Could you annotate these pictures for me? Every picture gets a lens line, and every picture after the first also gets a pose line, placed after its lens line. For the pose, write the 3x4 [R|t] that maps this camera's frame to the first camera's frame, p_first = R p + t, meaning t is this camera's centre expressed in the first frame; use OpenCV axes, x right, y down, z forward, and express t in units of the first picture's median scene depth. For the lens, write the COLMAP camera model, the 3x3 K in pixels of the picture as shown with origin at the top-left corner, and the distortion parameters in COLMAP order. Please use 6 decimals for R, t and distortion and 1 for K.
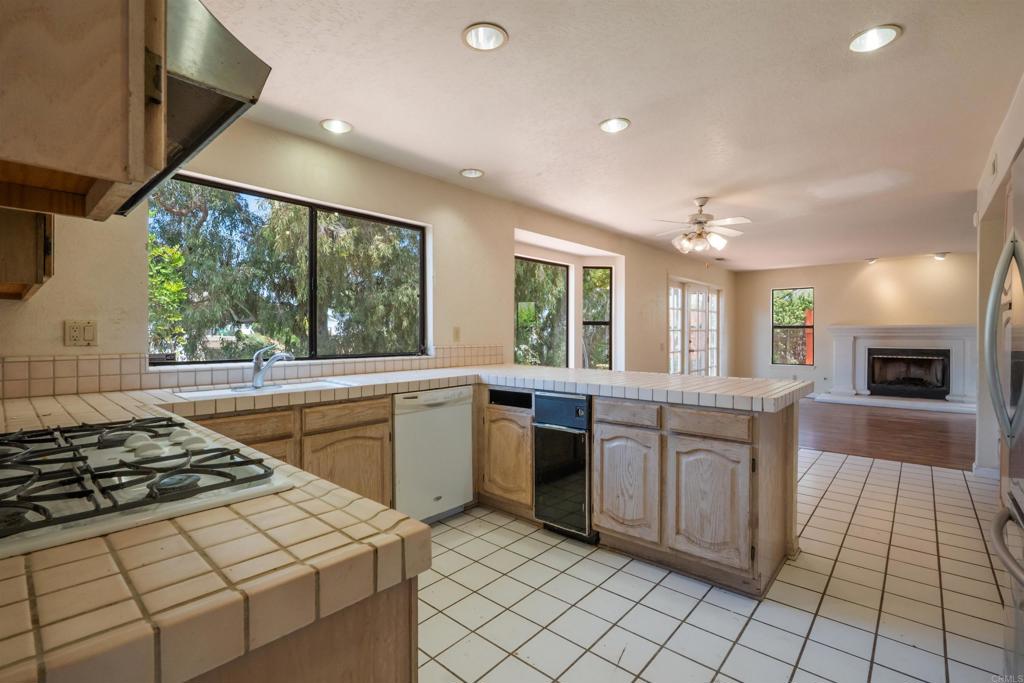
lens RADIAL K [[467.6, 0, 503.4], [0, 467.6, 340.4], [0, 0, 1]] dist [-0.012776, 0.002032]
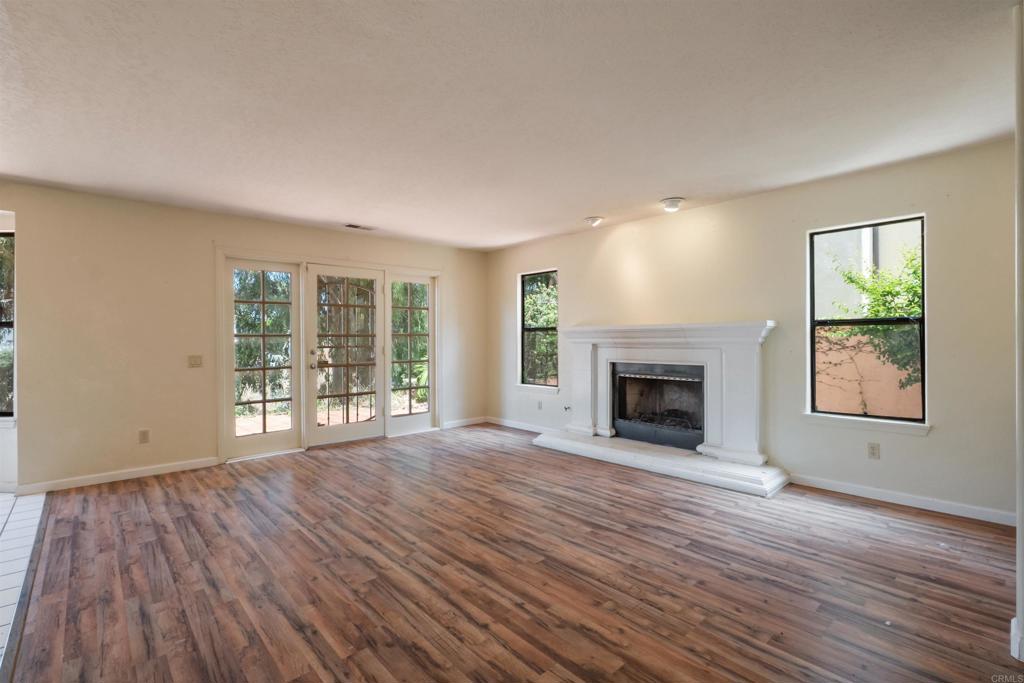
lens RADIAL K [[467.6, 0, 518.3], [0, 467.6, 338.1], [0, 0, 1]] dist [-0.012776, 0.002032]
pose [[0.995807, -0.004480, -0.091374, 0.721364], [0.002887, 0.999842, -0.017558, -0.005061], [0.091439, 0.017221, 0.995662, 0.359614]]
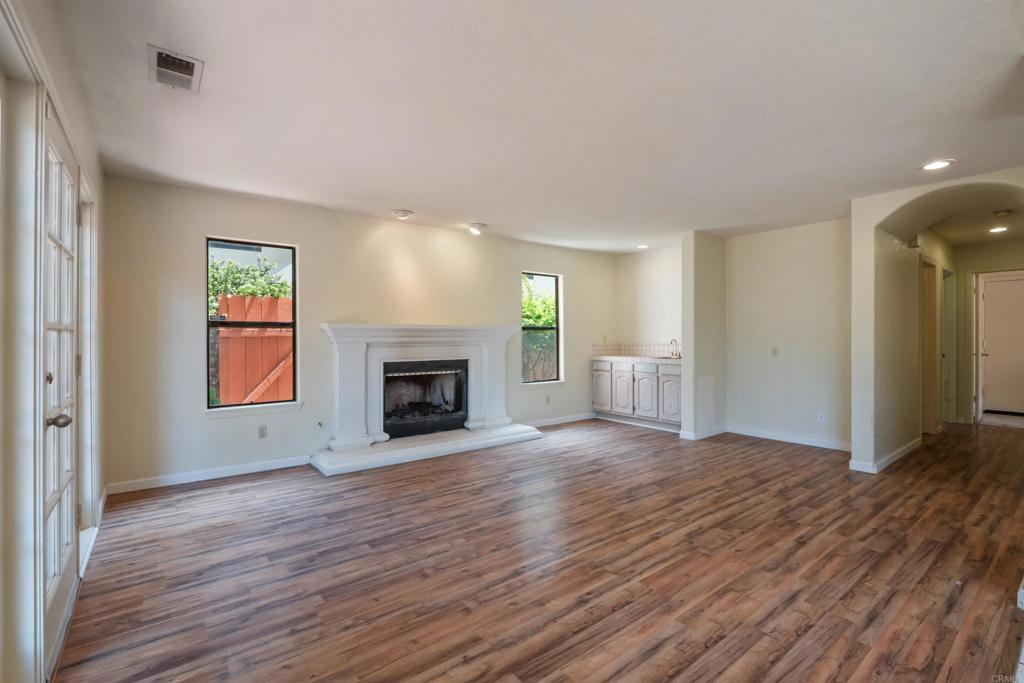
lens RADIAL K [[467.6, 0, 514.9], [0, 467.6, 340.5], [0, 0, 1]] dist [-0.012776, 0.002032]
pose [[0.168977, -0.008114, 0.985587, 0.224057], [0.018710, 0.999812, 0.005023, -0.011236], [-0.985442, 0.017591, 0.169097, 0.734986]]
